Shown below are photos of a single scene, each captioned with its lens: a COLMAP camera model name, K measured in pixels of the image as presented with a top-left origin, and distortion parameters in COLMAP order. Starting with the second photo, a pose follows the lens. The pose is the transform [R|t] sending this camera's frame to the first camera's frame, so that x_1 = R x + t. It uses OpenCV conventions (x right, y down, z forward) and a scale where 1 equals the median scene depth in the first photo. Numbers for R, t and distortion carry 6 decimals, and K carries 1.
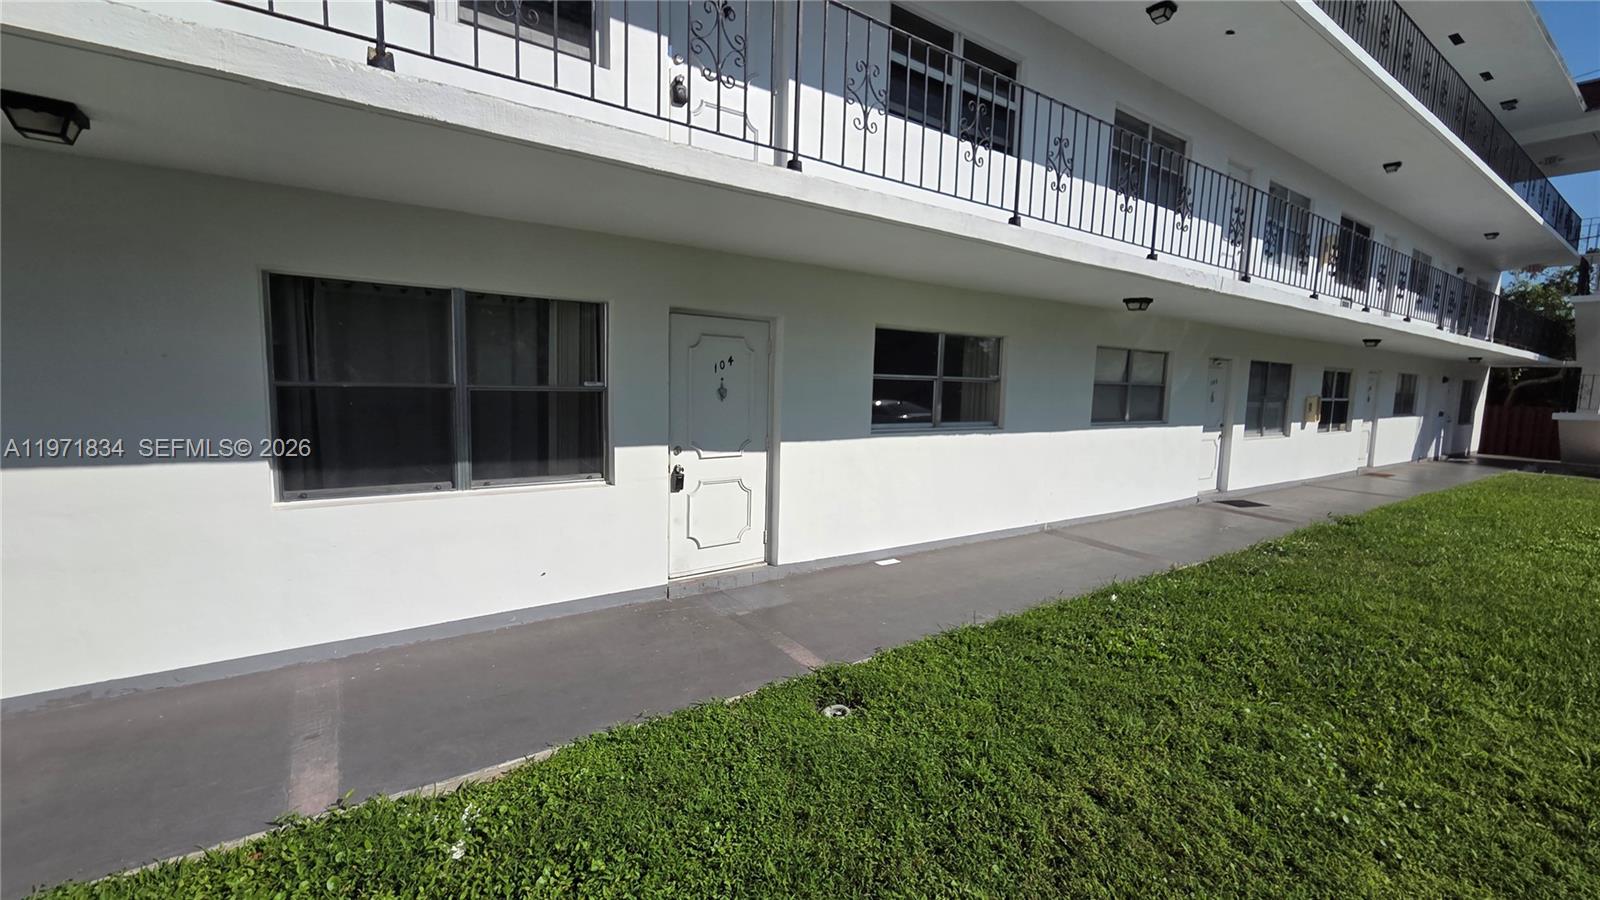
lens RADIAL K [[660.9, 0, 801.3], [0, 660.9, 451.2], [0, 0, 1]] dist [0.007062, -0.000504]
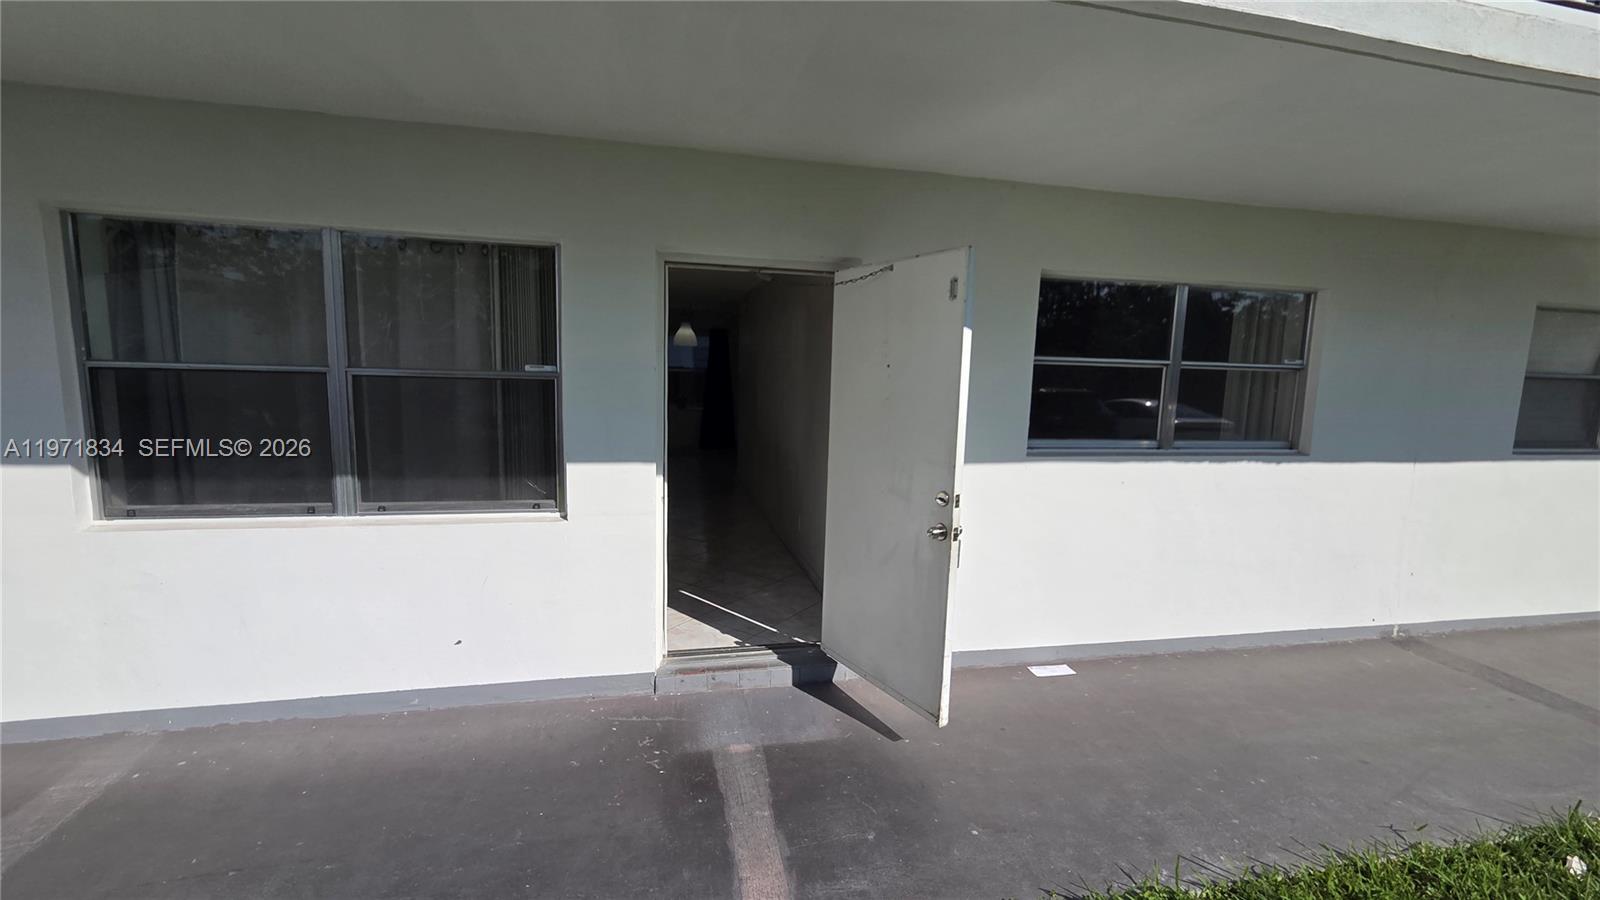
lens RADIAL K [[660.9, 0, 797.6], [0, 660.9, 449.4], [0, 0, 1]] dist [0.007062, -0.000504]
pose [[0.921841, 0.046304, -0.384793, 0.174335], [-0.045670, 0.998898, 0.010791, -0.035467], [0.384869, 0.007626, 0.922940, 0.440532]]
